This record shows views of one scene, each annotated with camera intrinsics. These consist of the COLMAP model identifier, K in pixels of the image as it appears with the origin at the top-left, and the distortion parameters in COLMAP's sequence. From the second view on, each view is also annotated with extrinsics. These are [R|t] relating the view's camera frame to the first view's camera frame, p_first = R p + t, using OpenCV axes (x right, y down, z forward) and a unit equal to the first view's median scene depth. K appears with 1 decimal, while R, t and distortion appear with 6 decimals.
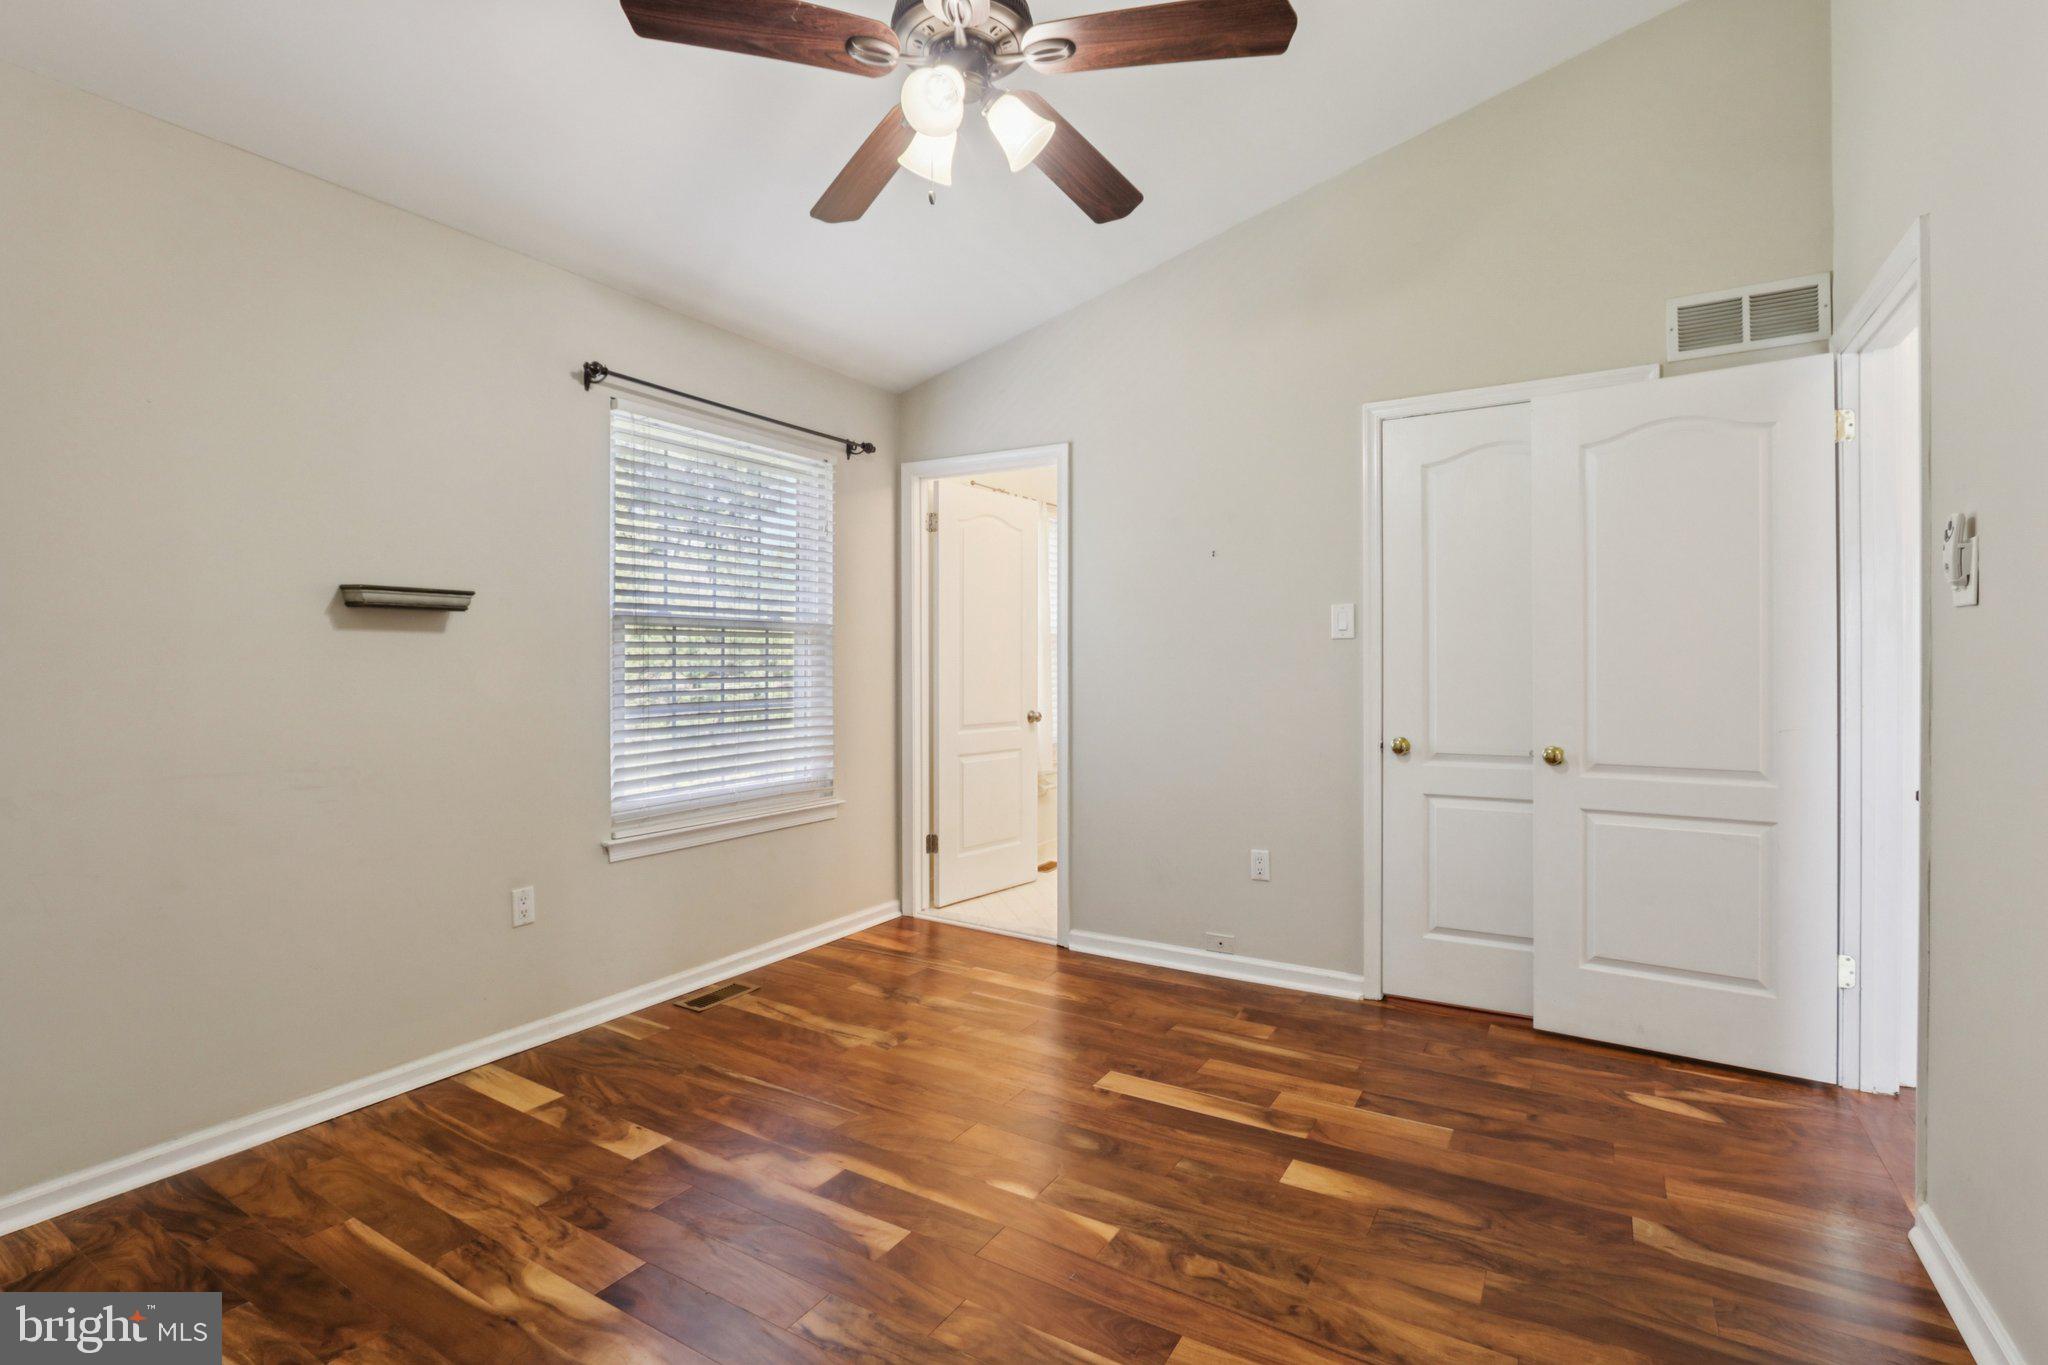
lens RADIAL K [[949.0, 0, 1017.9], [0, 949.0, 666.0], [0, 0, 1]] dist [-0.018367, 0.002140]
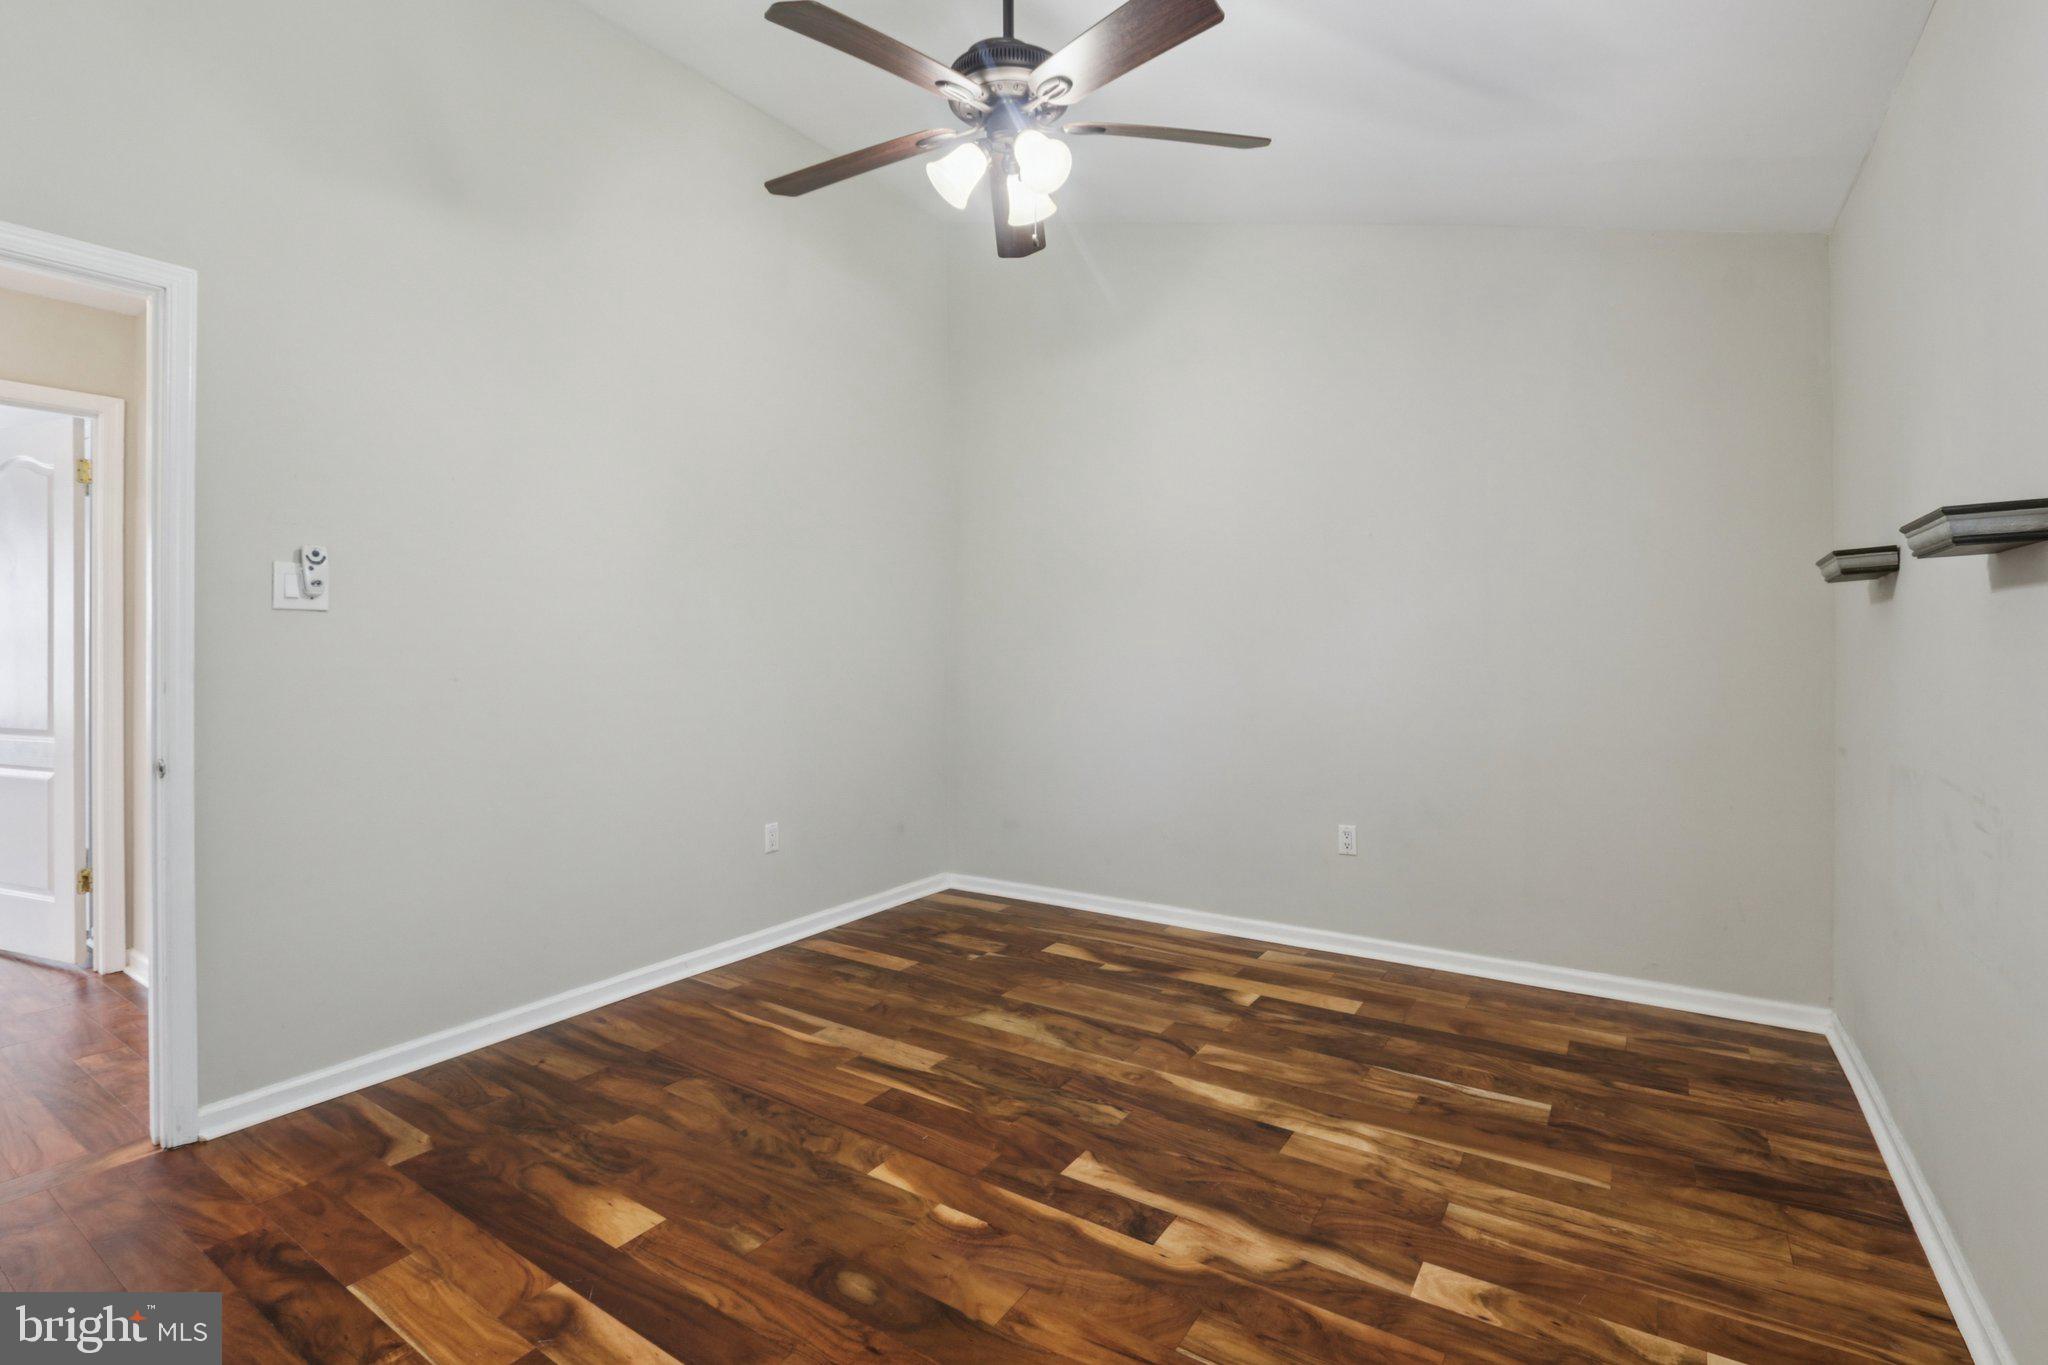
lens RADIAL K [[949.0, 0, 1039.4], [0, 949.0, 648.4], [0, 0, 1]] dist [-0.018367, 0.002140]
pose [[-0.999755, 0.004631, 0.021624, -0.077061], [0.004696, 0.999985, 0.002917, -0.003919], [-0.021610, 0.003018, -0.999762, 1.389110]]
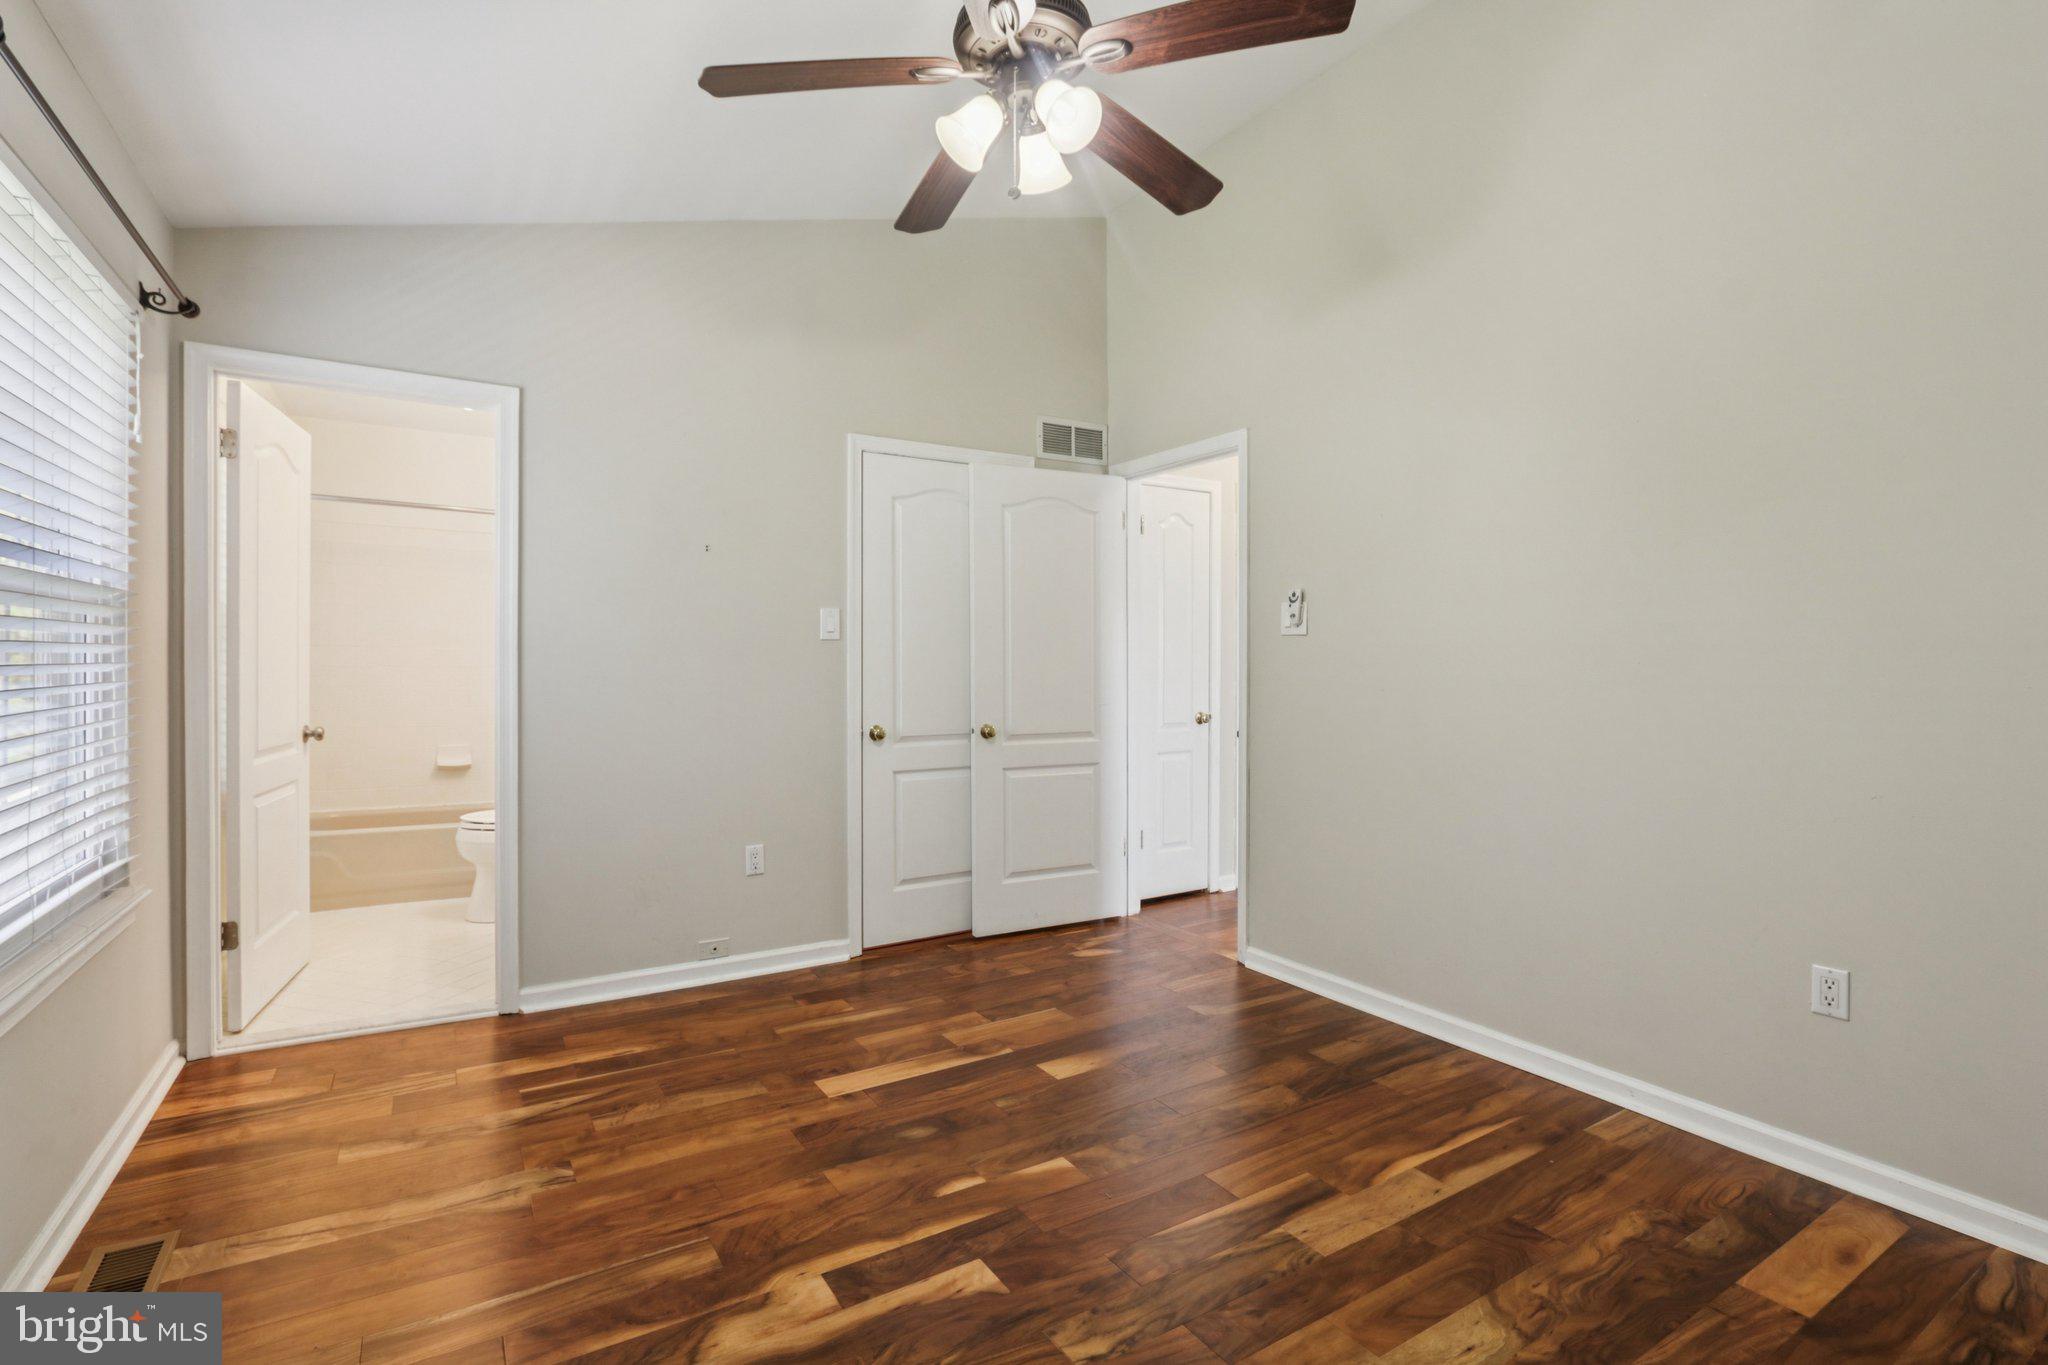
lens RADIAL K [[949.0, 0, 988.5], [0, 949.0, 662.6], [0, 0, 1]] dist [-0.018367, 0.002140]
pose [[0.467014, 0.001641, 0.884248, -0.635839], [-0.001309, 0.999998, -0.001165, -0.001196], [-0.884249, -0.000613, 0.467016, 0.365226]]
